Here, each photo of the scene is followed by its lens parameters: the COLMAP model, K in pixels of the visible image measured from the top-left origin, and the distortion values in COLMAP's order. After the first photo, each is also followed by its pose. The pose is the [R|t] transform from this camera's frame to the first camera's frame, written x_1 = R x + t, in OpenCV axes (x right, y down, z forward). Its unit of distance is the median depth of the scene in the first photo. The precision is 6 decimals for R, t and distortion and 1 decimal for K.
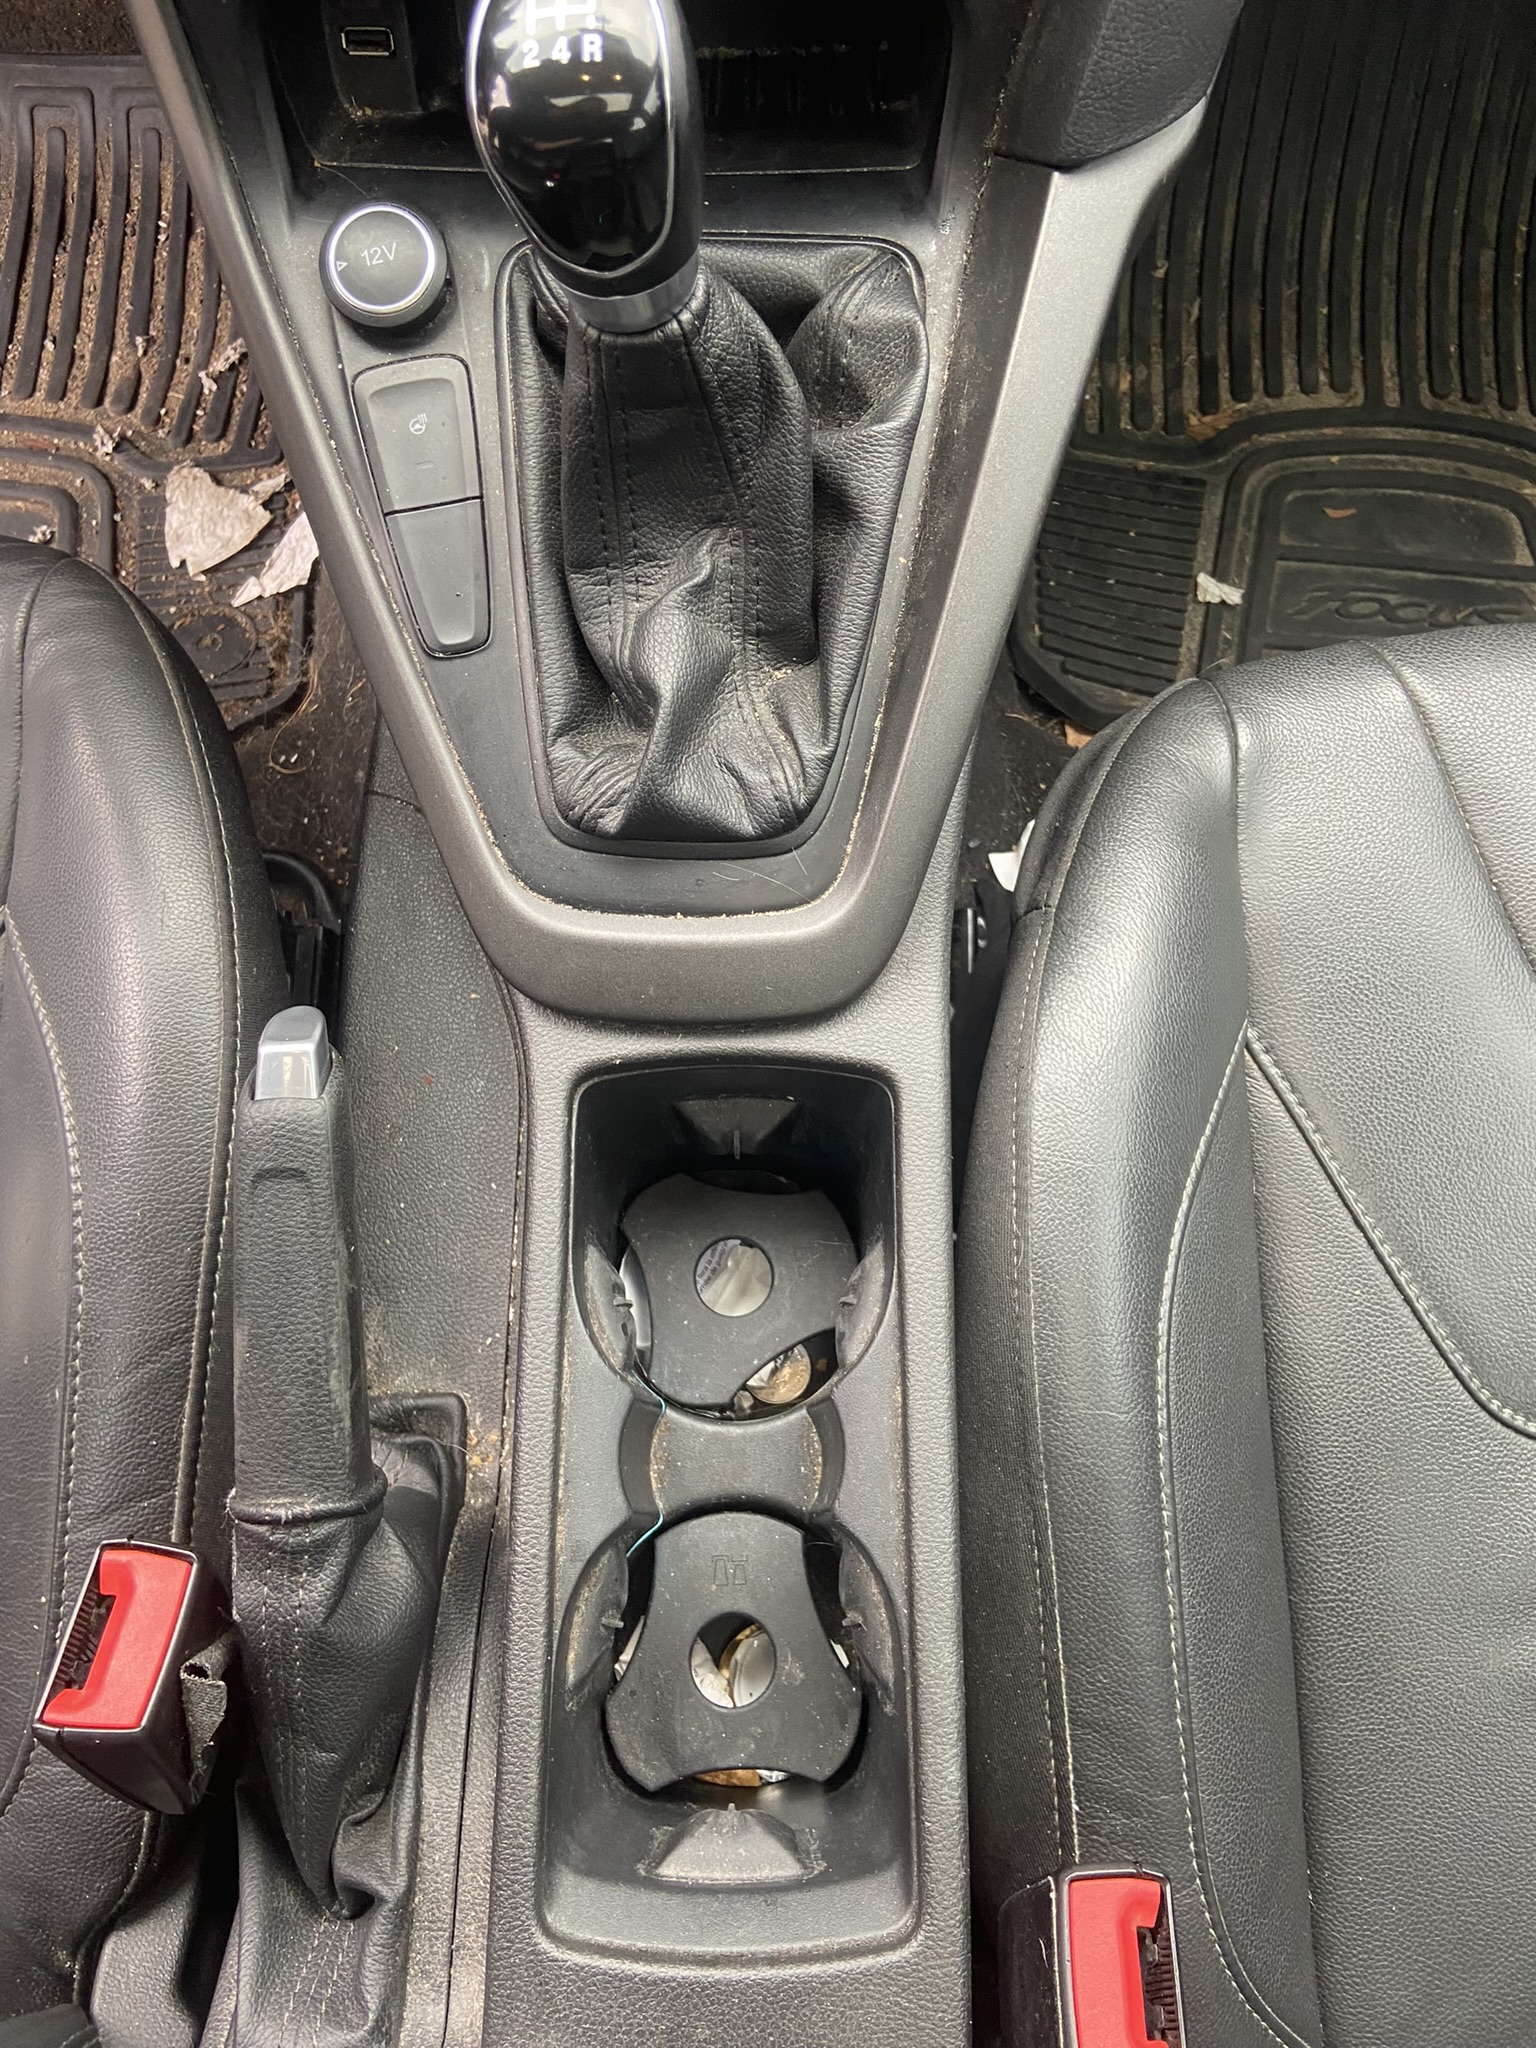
lens RADIAL K [[1570.6, 0, 772.2], [0, 1570.6, 997.4], [0, 0, 1]] dist [0.130650, -0.192819]
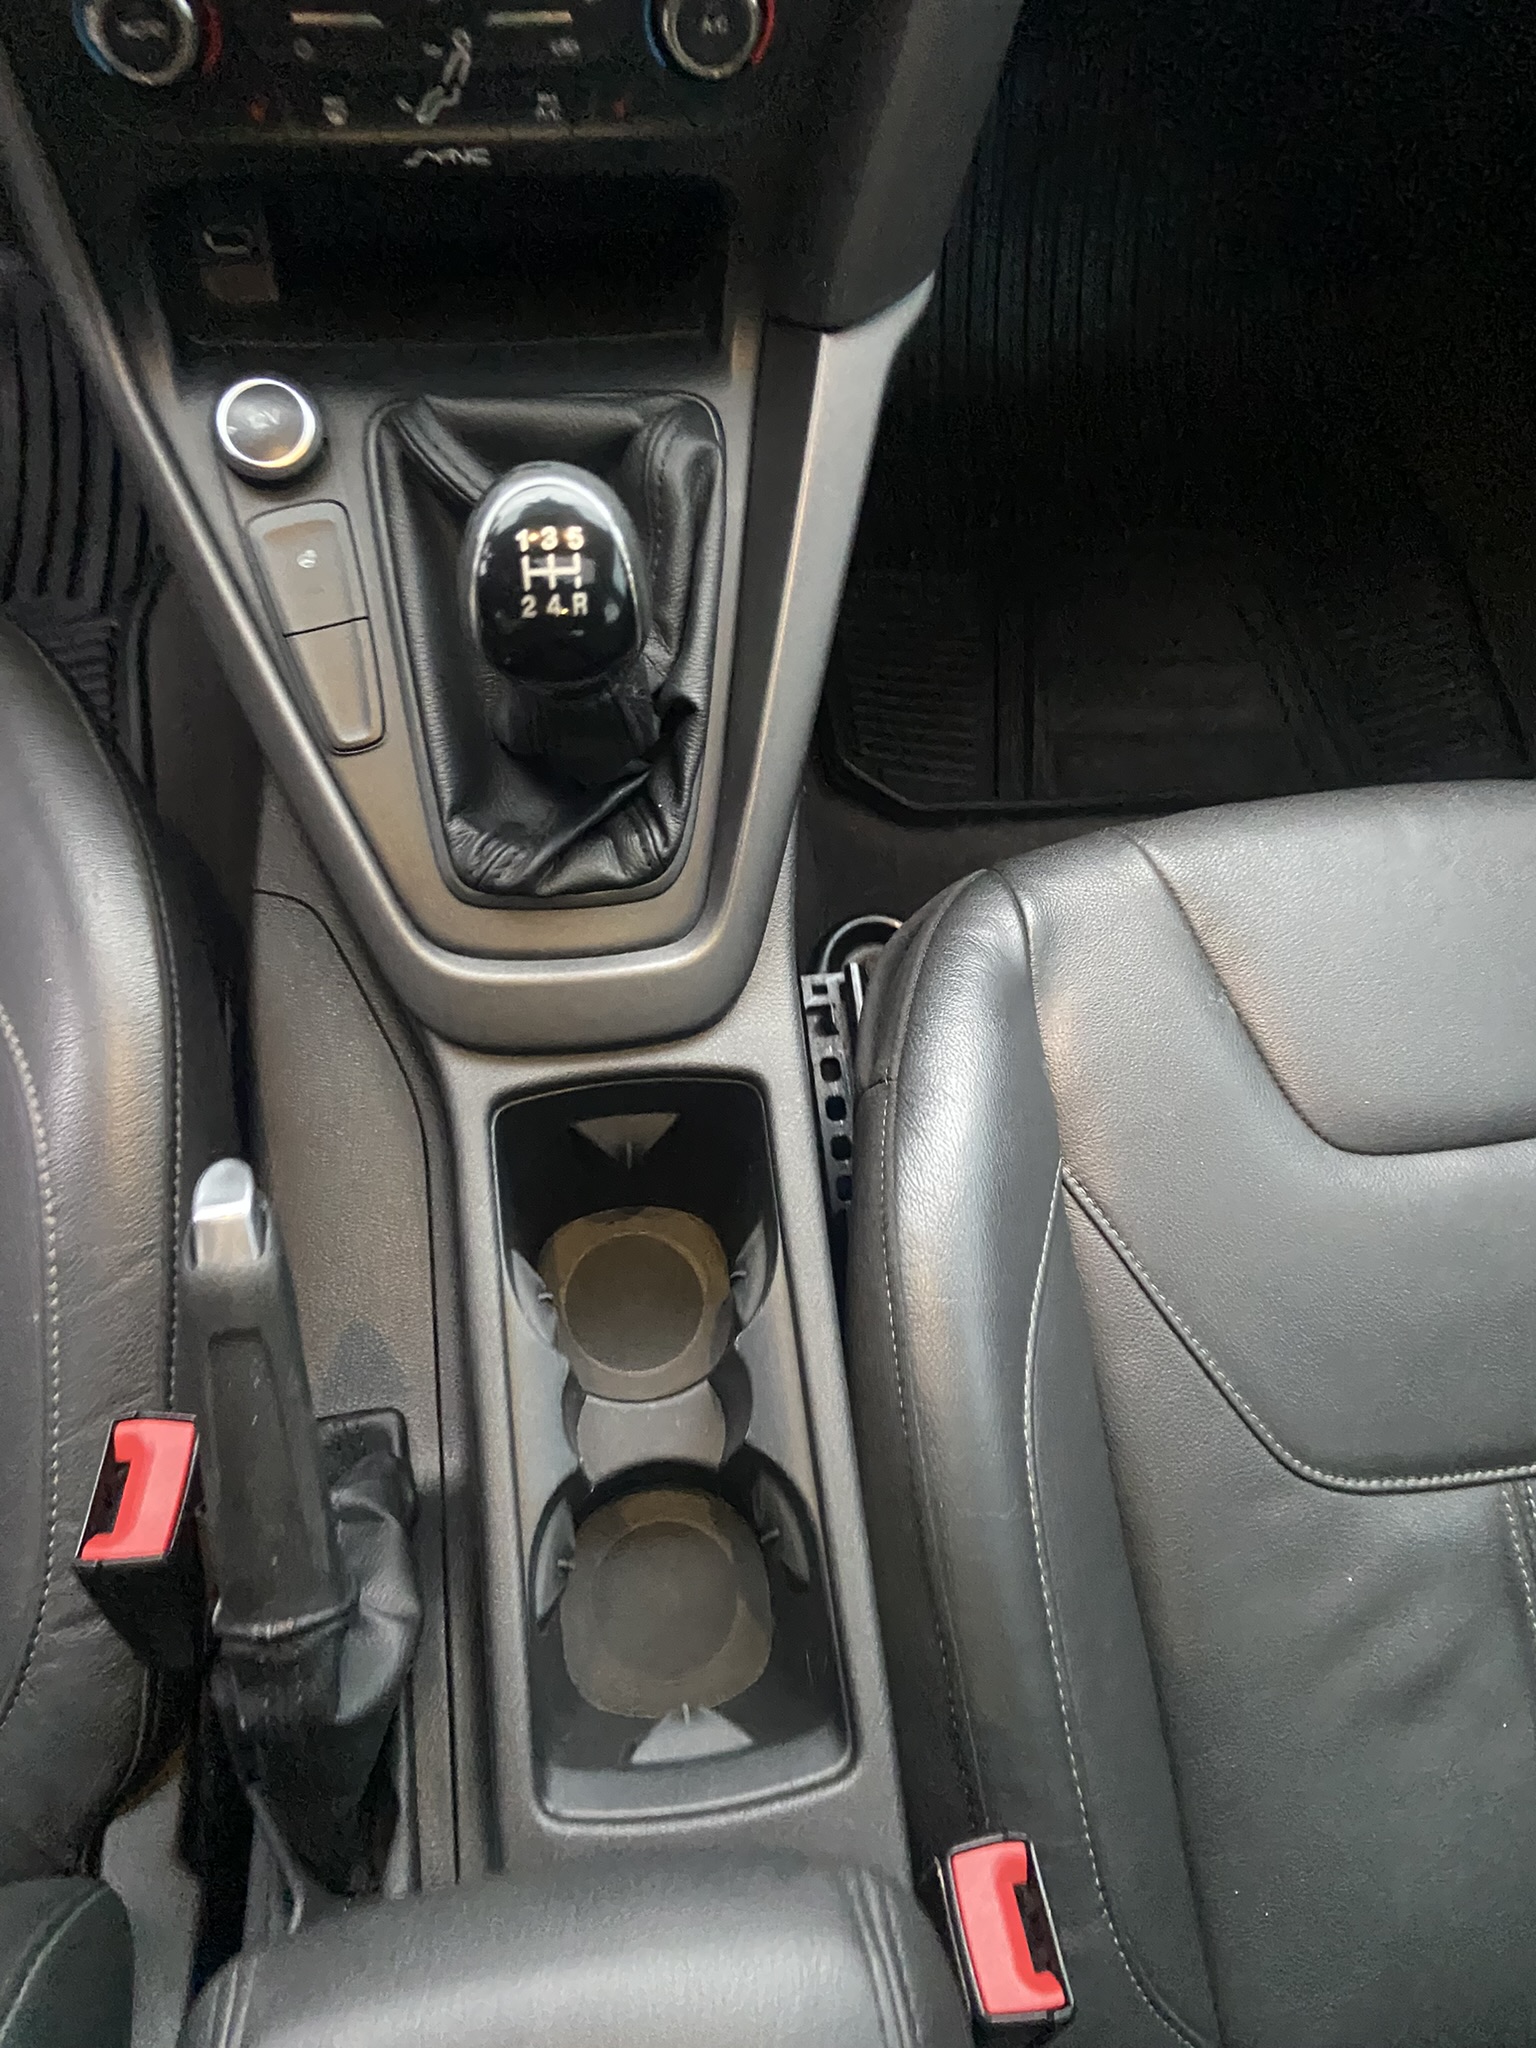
lens RADIAL K [[1569.9, 0, 751.9], [0, 1569.9, 1046.2], [0, 0, 1]] dist [0.124033, -0.174919]
pose [[0.988200, -0.090339, 0.123692, -0.075424], [0.095723, 0.994671, -0.038287, 0.072544], [-0.119574, 0.049675, 0.991582, -0.182482]]
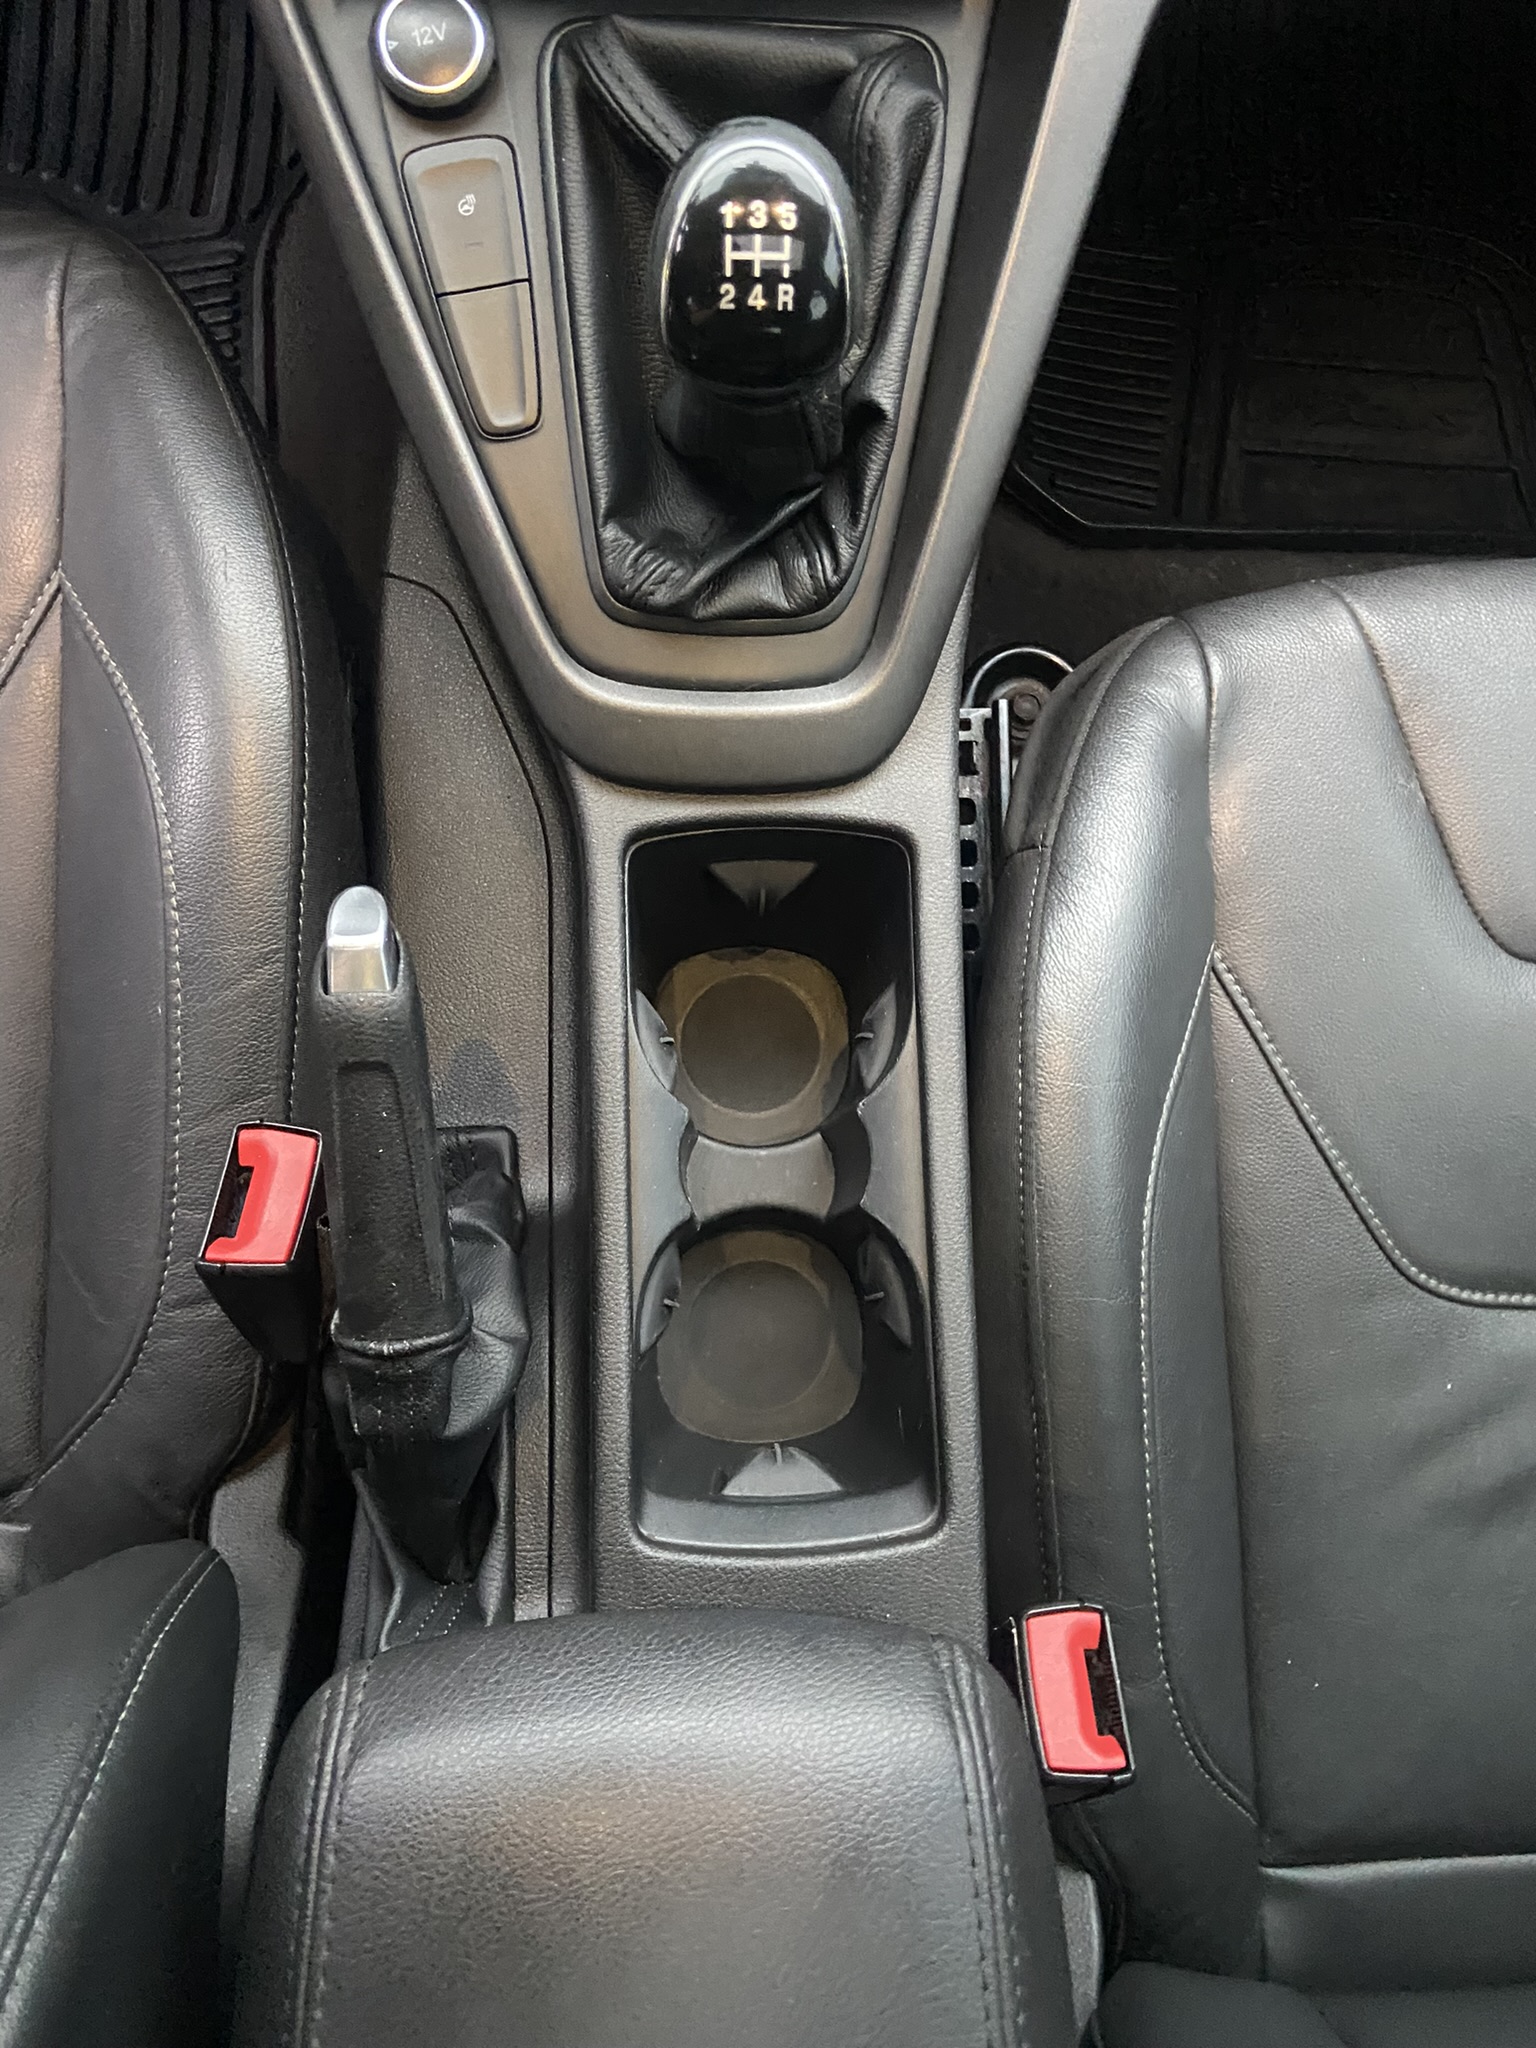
lens RADIAL K [[1566.9, 0, 759.6], [0, 1566.9, 1023.7], [0, 0, 1]] dist [0.126244, -0.181991]
pose [[0.997616, -0.016982, 0.066892, -0.108853], [0.007387, 0.989960, 0.141152, 0.024285], [-0.068618, -0.140322, 0.987725, -0.121442]]
